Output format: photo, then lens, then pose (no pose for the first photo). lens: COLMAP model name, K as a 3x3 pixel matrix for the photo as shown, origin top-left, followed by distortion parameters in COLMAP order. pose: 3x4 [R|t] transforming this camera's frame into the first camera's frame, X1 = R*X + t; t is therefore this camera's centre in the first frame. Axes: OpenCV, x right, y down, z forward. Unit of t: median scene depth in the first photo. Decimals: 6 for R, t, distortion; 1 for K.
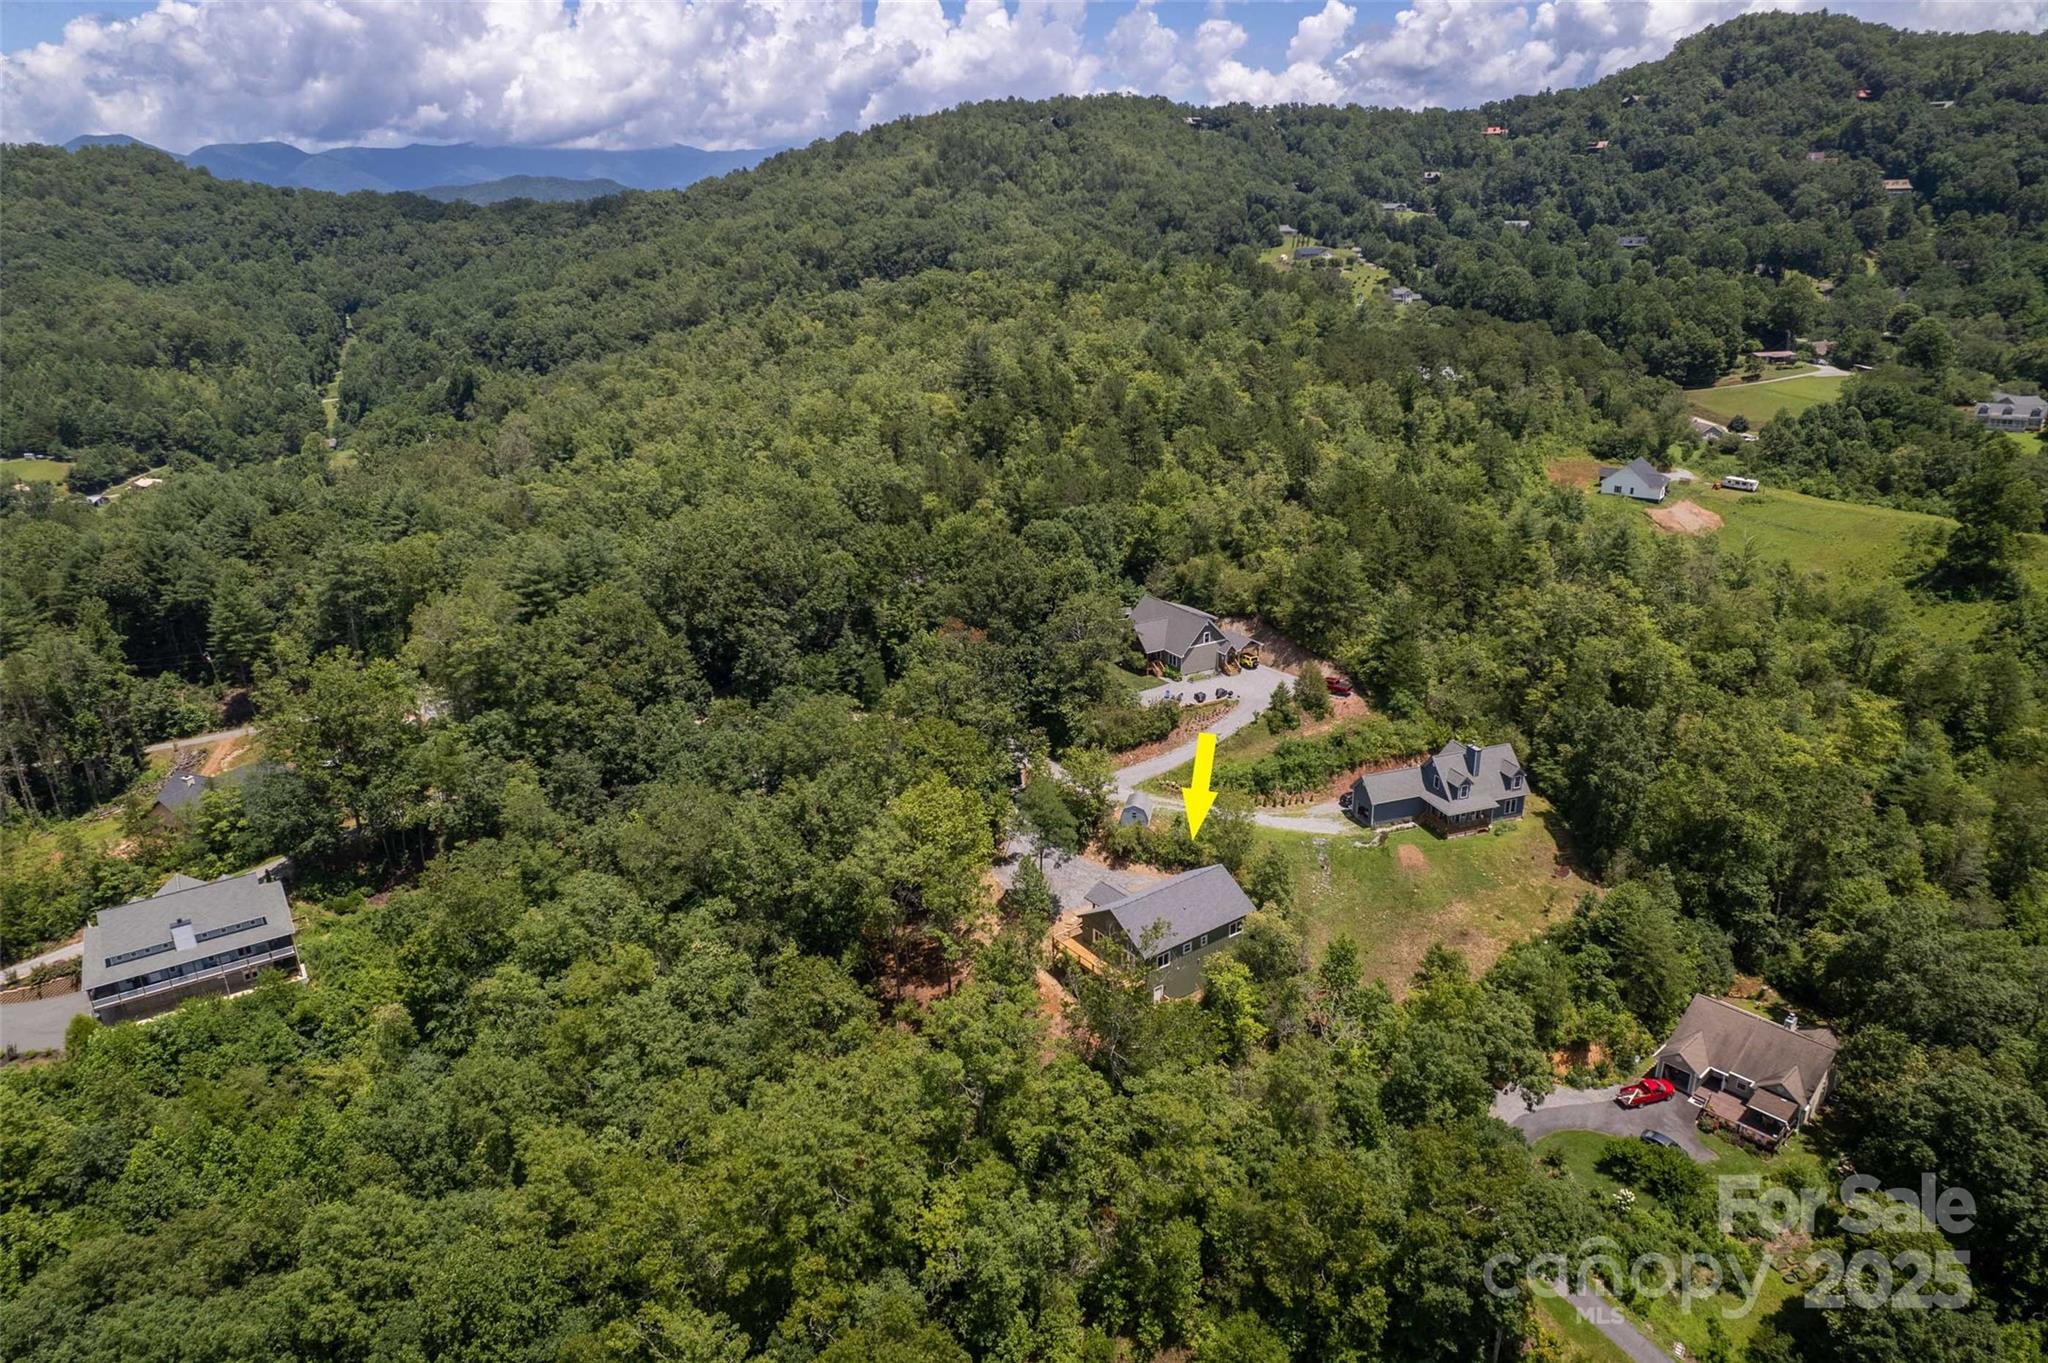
lens RADIAL K [[1308.3, 0, 1024.0], [0, 1308.3, 681.5], [0, 0, 1]] dist [-0.061659, 0.067574]
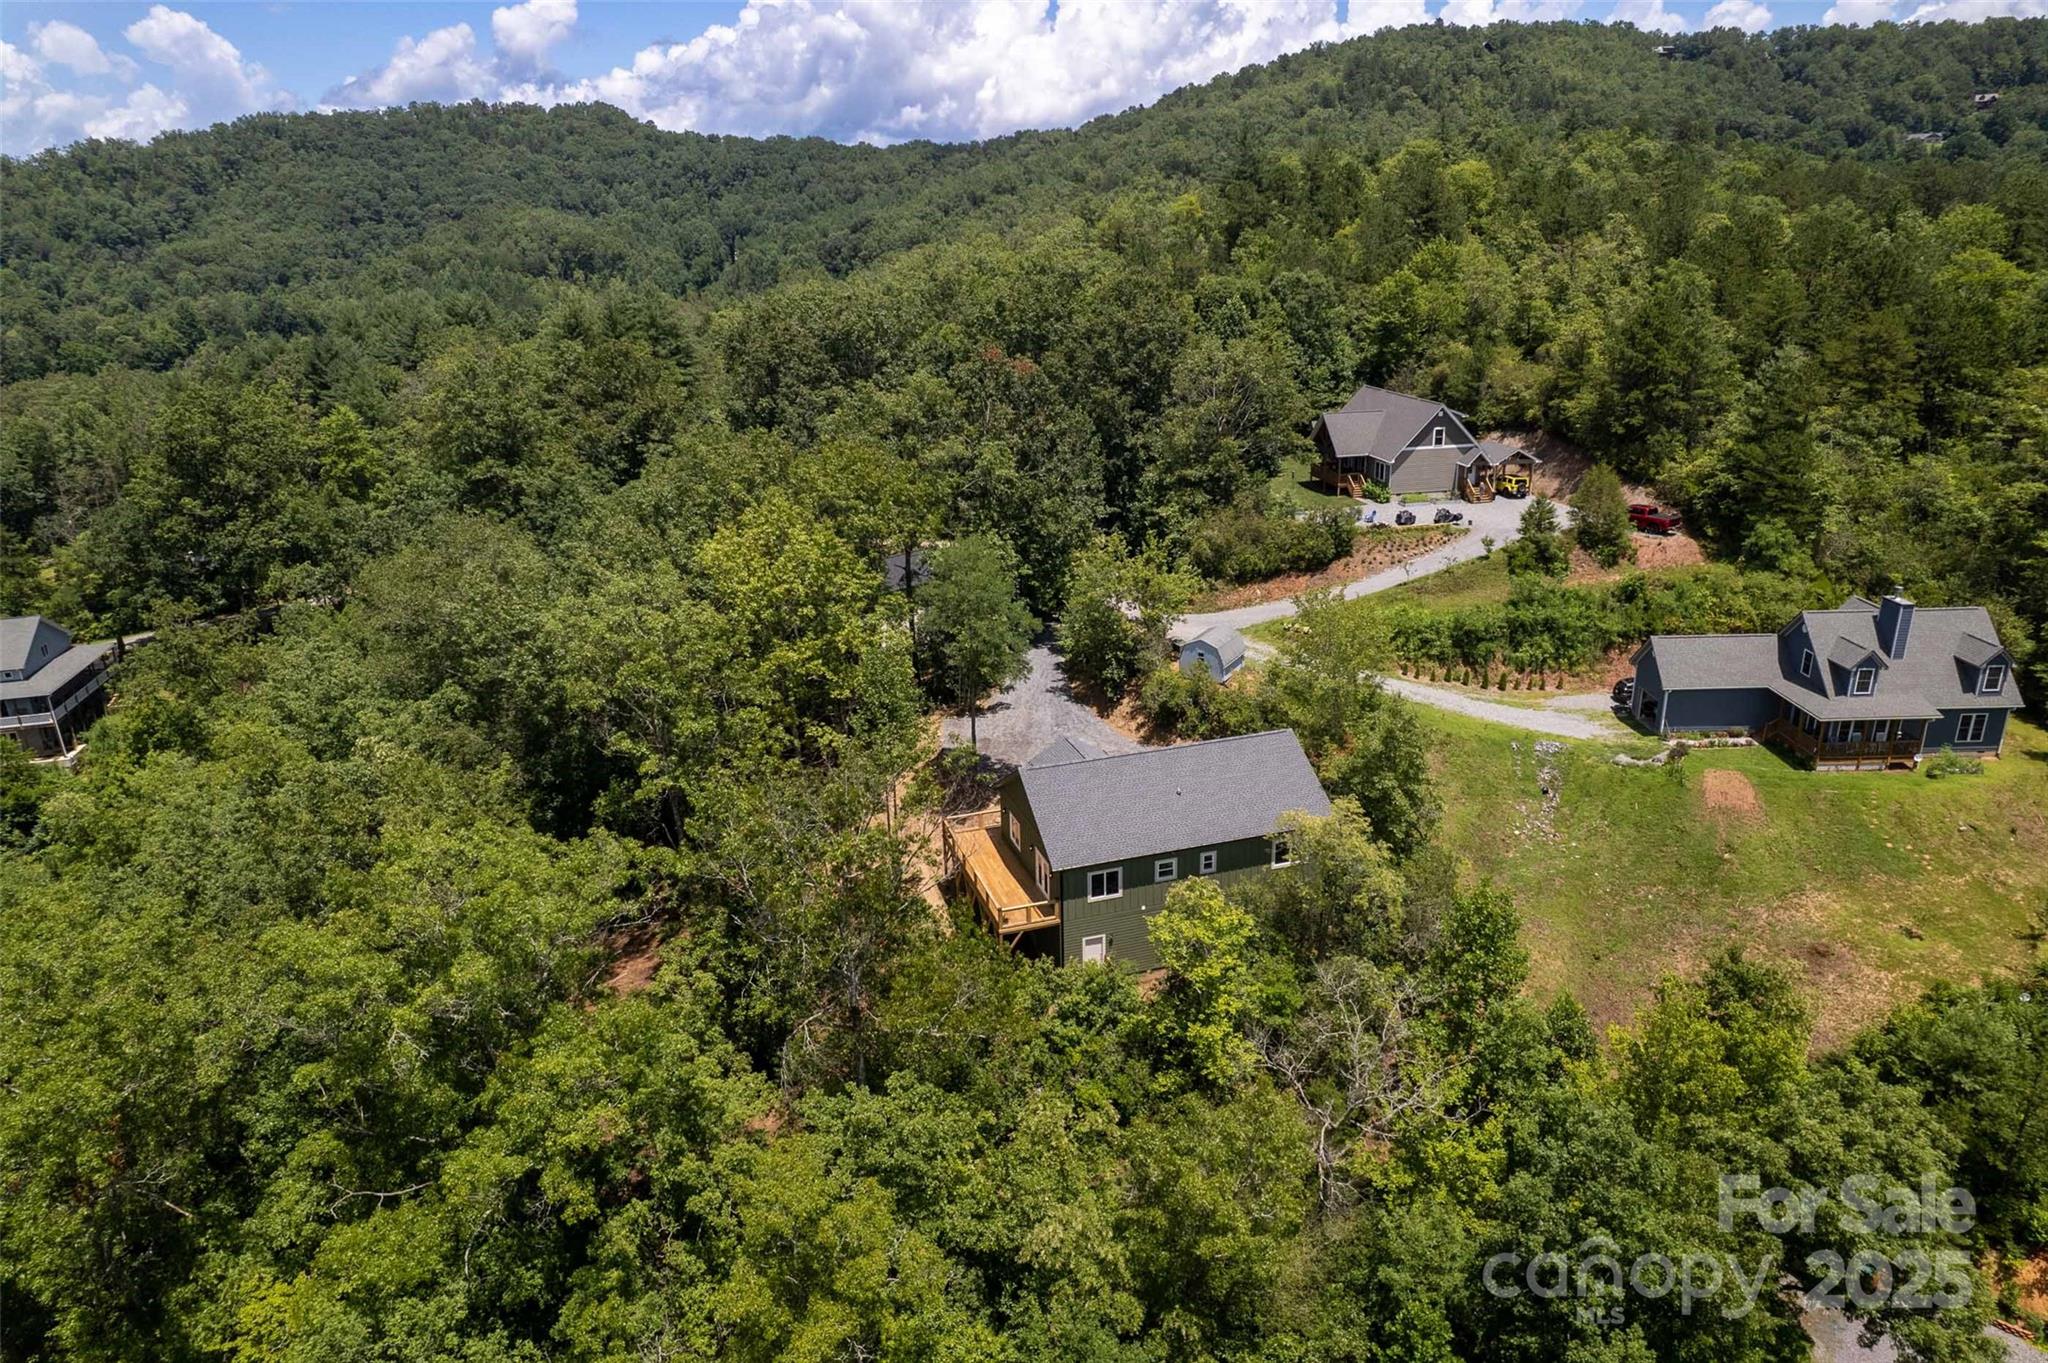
lens RADIAL K [[1319.3, 0, 1017.2], [0, 1319.3, 684.9], [0, 0, 1]] dist [-0.083229, 0.081720]
pose [[0.948469, 0.103927, -0.299341, 0.149564], [-0.102754, 0.994512, 0.019703, 0.091982], [0.299746, 0.012071, 0.953943, 0.358912]]
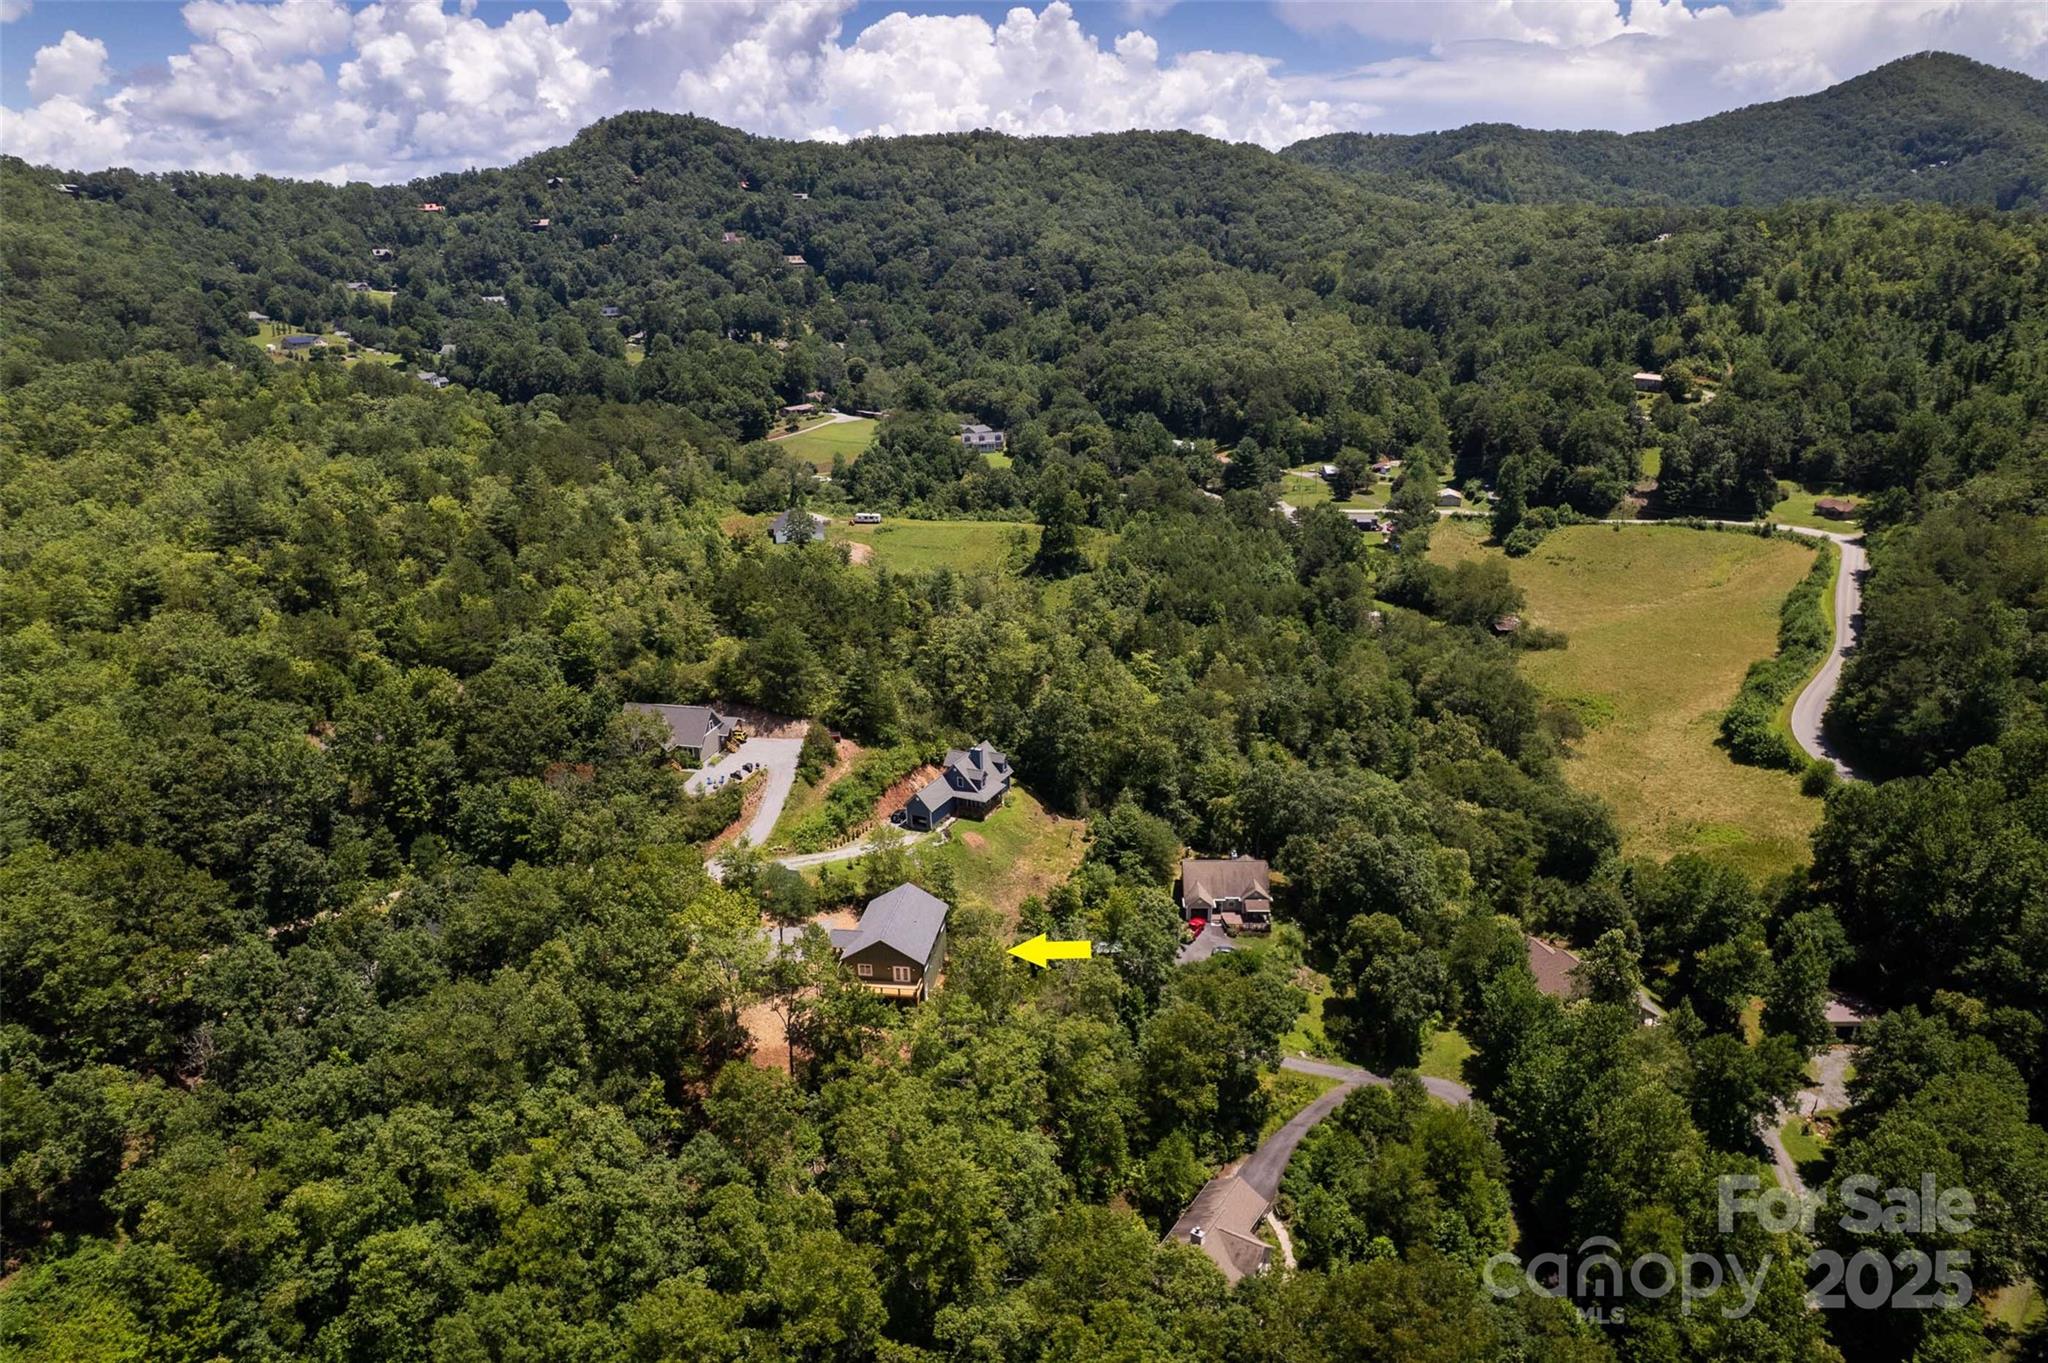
lens RADIAL K [[1319.3, 0, 1017.2], [0, 1319.3, 684.9], [0, 0, 1]] dist [-0.083229, 0.081720]
pose [[0.709634, -0.221837, 0.668736, -0.434241], [0.247663, 0.967108, 0.058005, -0.068478], [-0.659608, 0.124459, 0.741234, -0.030387]]
